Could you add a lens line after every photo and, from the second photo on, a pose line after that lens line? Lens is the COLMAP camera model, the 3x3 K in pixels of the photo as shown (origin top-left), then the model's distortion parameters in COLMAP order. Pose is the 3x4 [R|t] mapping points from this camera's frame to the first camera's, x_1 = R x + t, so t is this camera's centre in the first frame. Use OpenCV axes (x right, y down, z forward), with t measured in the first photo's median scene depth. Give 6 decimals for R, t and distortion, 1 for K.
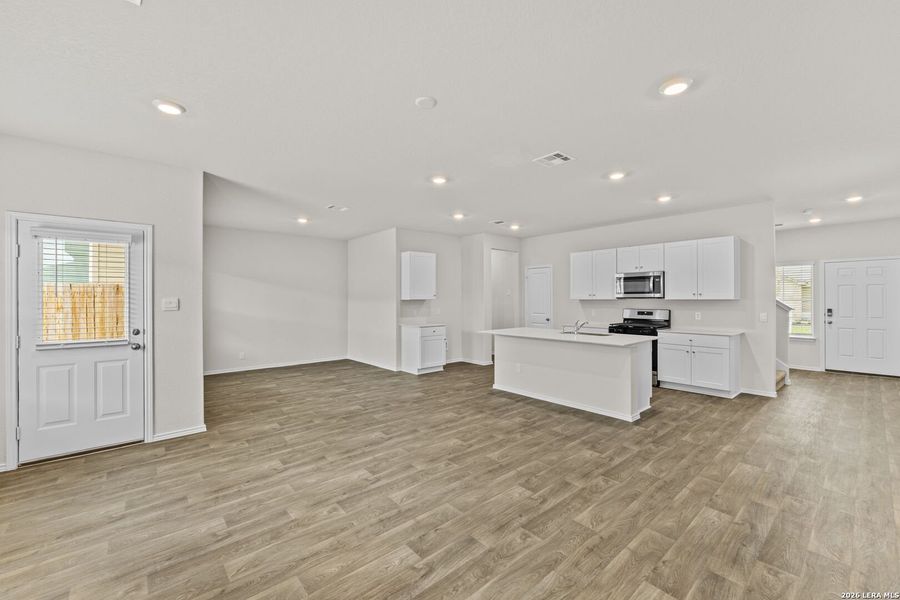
lens RADIAL K [[362.4, 0, 450.0], [0, 362.4, 300.0], [0, 0, 1]] dist [0.002340, 0.000150]
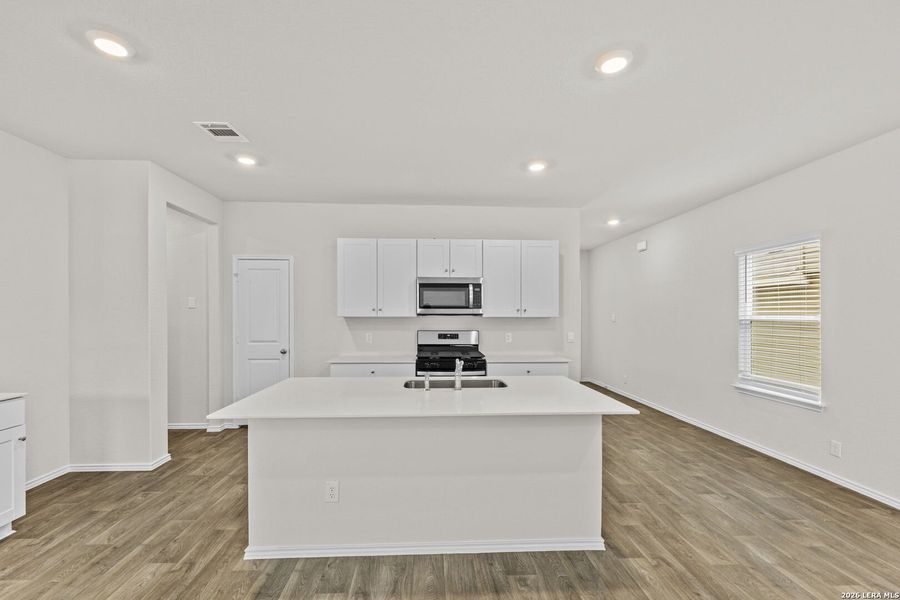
lens RADIAL K [[387.5, 0, 448.3], [0, 387.5, 308.3], [0, 0, 1]] dist [0.023537, 0.000251]
pose [[0.613746, 0.018453, 0.789288, -0.064199], [0.001434, 0.999699, -0.024488, 0.000464], [-0.789502, 0.016162, 0.613535, 0.569677]]
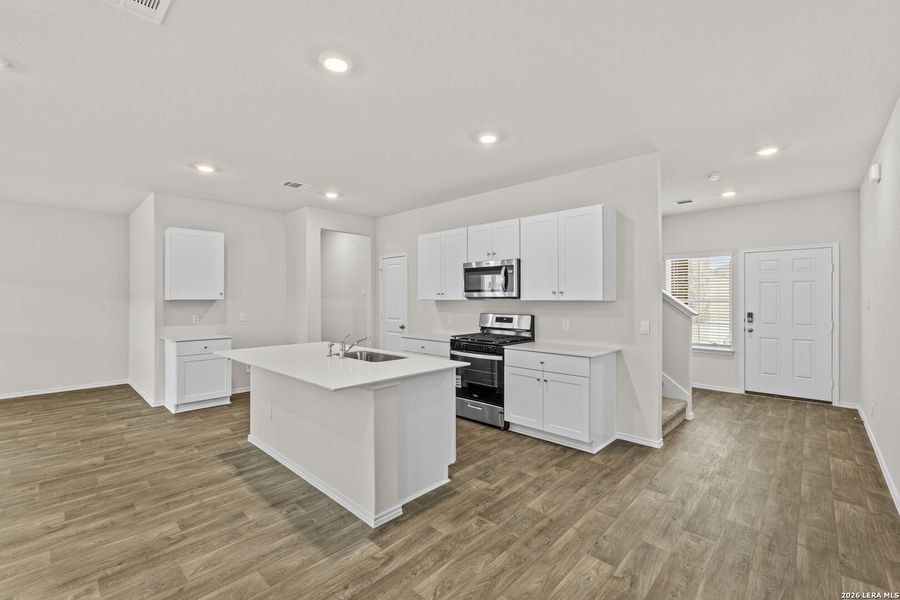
lens RADIAL K [[379.4, 0, 447.8], [0, 379.4, 300.9], [0, 0, 1]] dist [0.002637, 0.000011]
pose [[0.995709, 0.001953, 0.092521, 0.384786], [-0.002190, 0.999995, 0.002458, -0.001608], [-0.092516, -0.002650, 0.995708, 0.296936]]
